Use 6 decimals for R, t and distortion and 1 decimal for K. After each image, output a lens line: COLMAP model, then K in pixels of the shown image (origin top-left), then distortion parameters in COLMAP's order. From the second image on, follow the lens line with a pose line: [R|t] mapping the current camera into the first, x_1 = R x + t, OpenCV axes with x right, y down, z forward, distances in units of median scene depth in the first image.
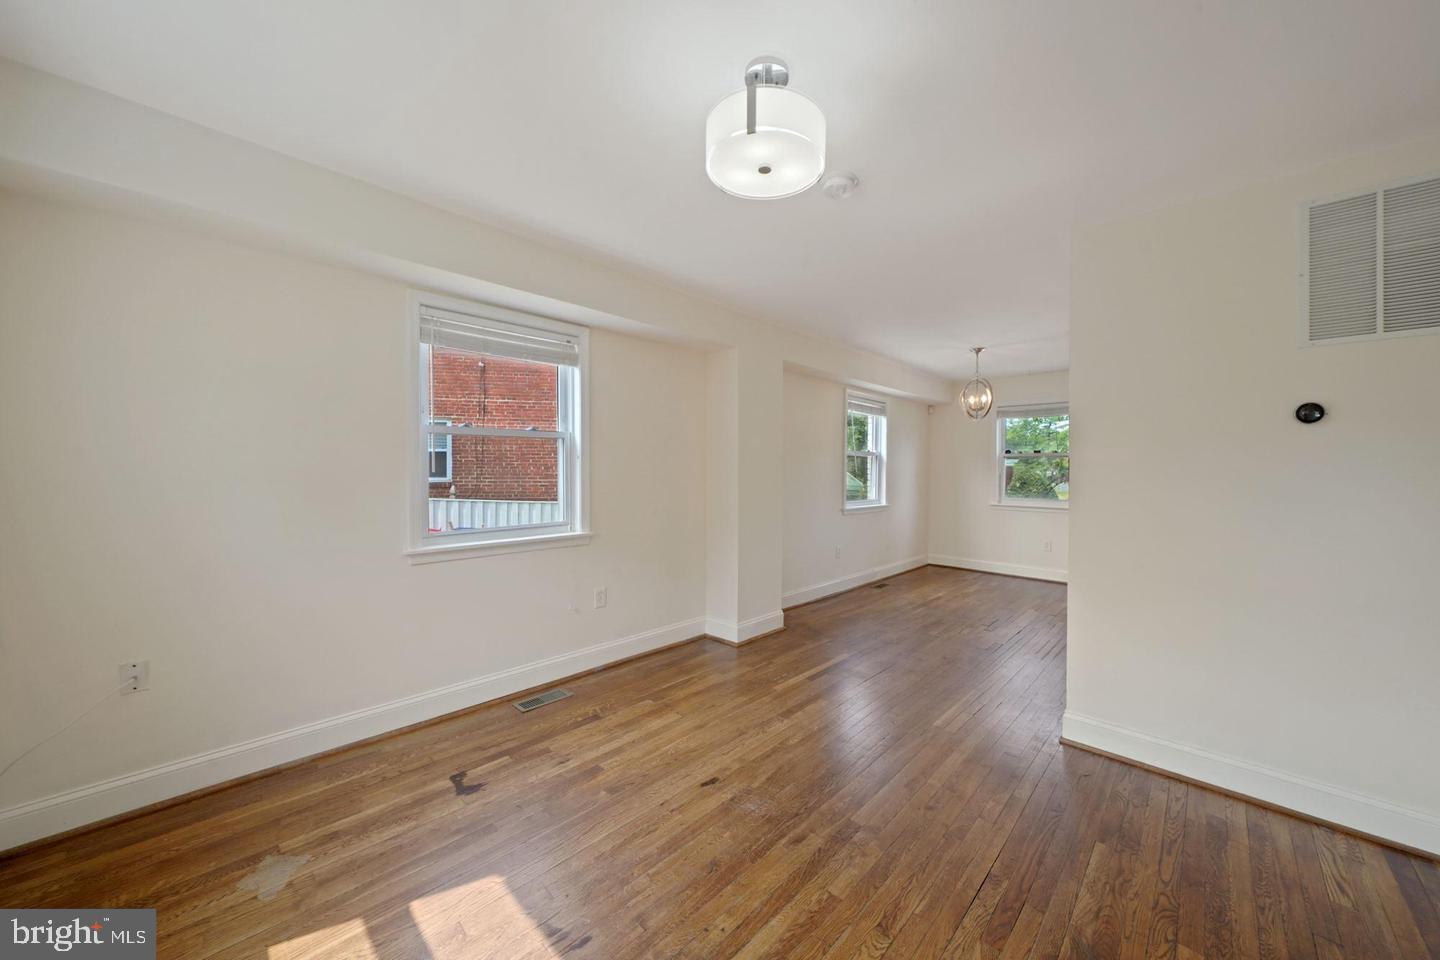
lens RADIAL K [[504.1, 0, 720.1], [0, 504.1, 482.3], [0, 0, 1]] dist [-0.001970, -0.000258]
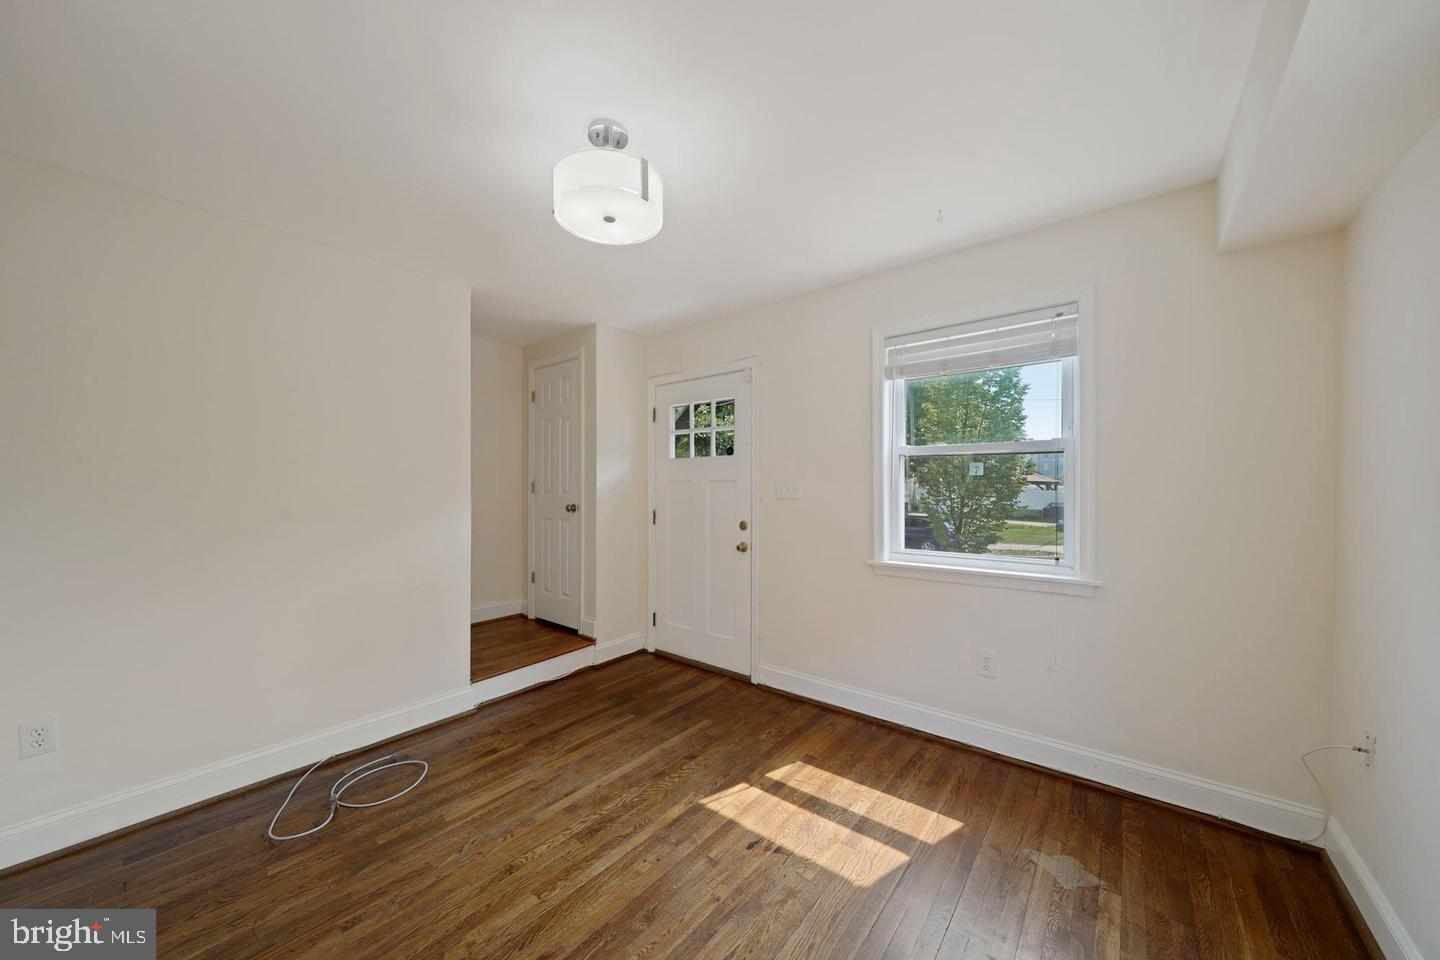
lens RADIAL K [[504.1, 0, 720.6], [0, 504.1, 484.9], [0, 0, 1]] dist [-0.001970, -0.000258]
pose [[-0.994588, -0.010196, -0.103400, -0.039584], [-0.009909, 0.999945, -0.003290, -0.034987], [0.103428, -0.002247, -0.994634, 2.092958]]
